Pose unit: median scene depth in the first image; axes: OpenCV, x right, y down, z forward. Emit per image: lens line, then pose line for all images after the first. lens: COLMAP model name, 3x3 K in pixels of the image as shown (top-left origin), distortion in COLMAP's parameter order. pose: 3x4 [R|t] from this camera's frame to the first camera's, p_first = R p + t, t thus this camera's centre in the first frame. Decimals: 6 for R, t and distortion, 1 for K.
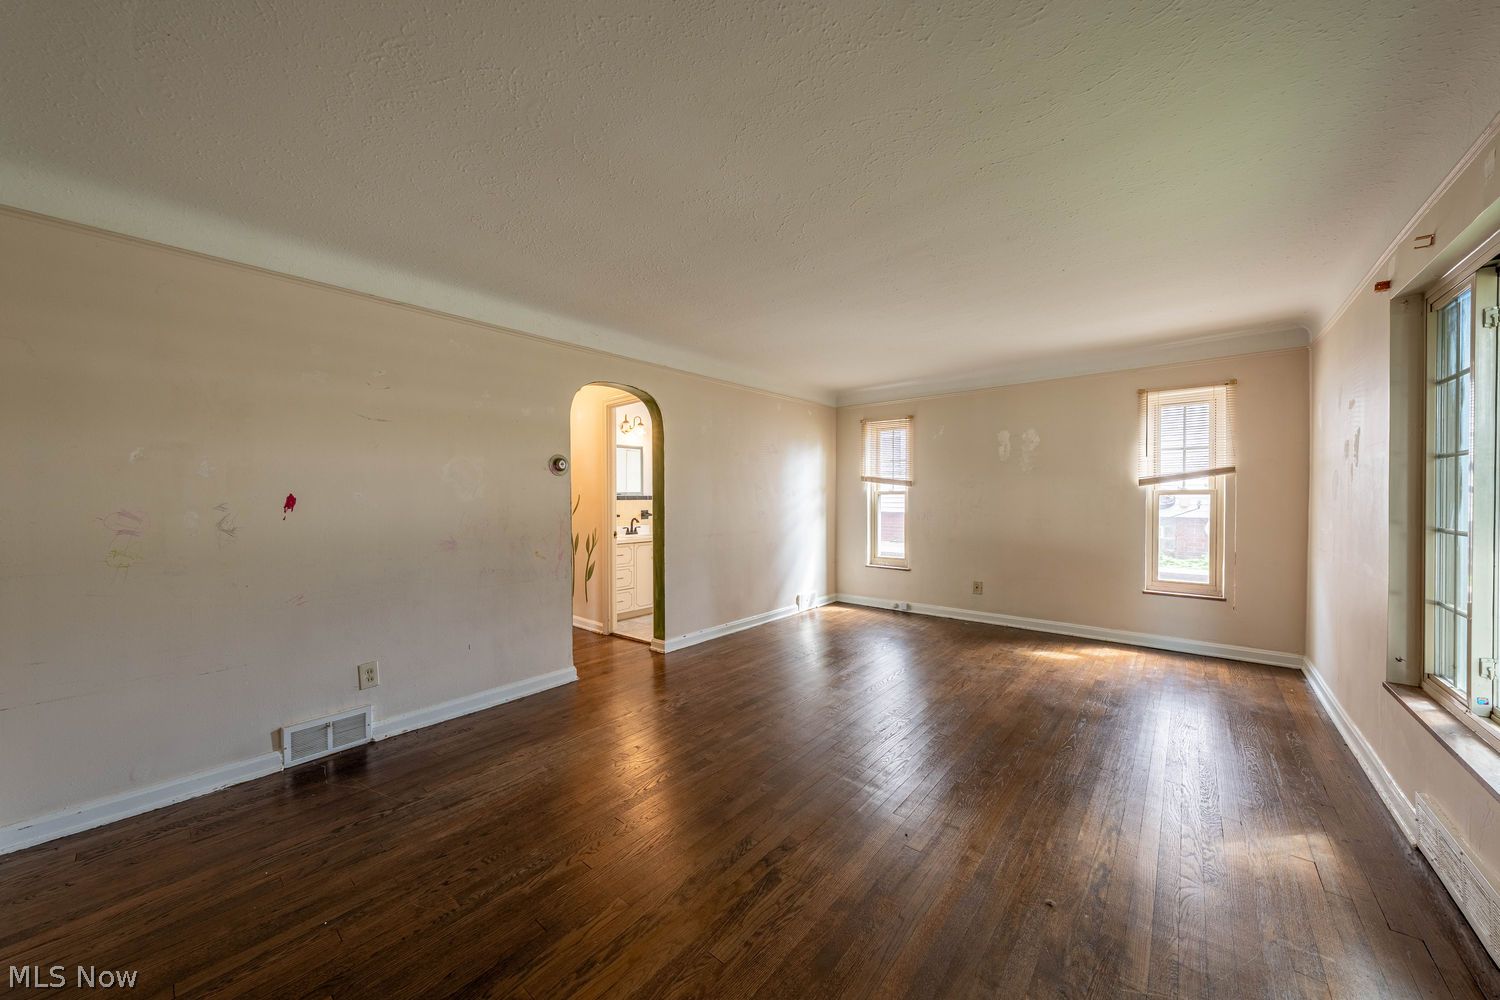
lens RADIAL K [[507.6, 0, 754.1], [0, 507.6, 500.2], [0, 0, 1]] dist [-0.001687, -0.000175]
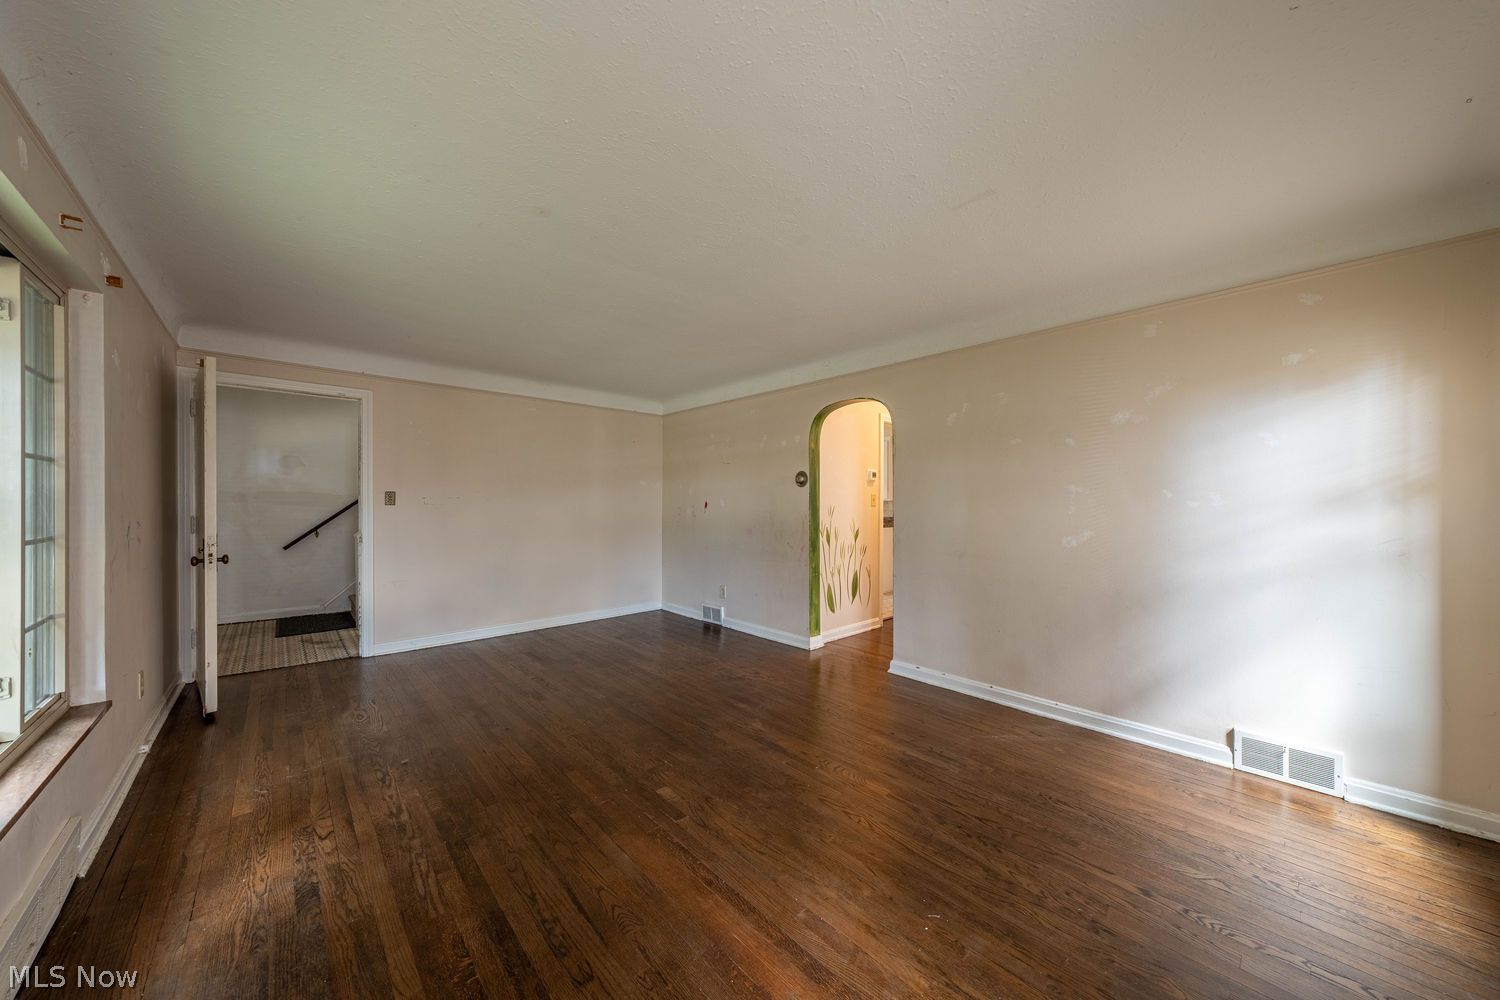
lens RADIAL K [[507.6, 0, 754.1], [0, 507.6, 500.2], [0, 0, 1]] dist [-0.001687, -0.000175]
pose [[-0.104637, 0.007552, -0.994482, 0.694523], [-0.003522, 0.999962, 0.007964, -0.018961], [0.994504, 0.004336, -0.104606, 0.760175]]
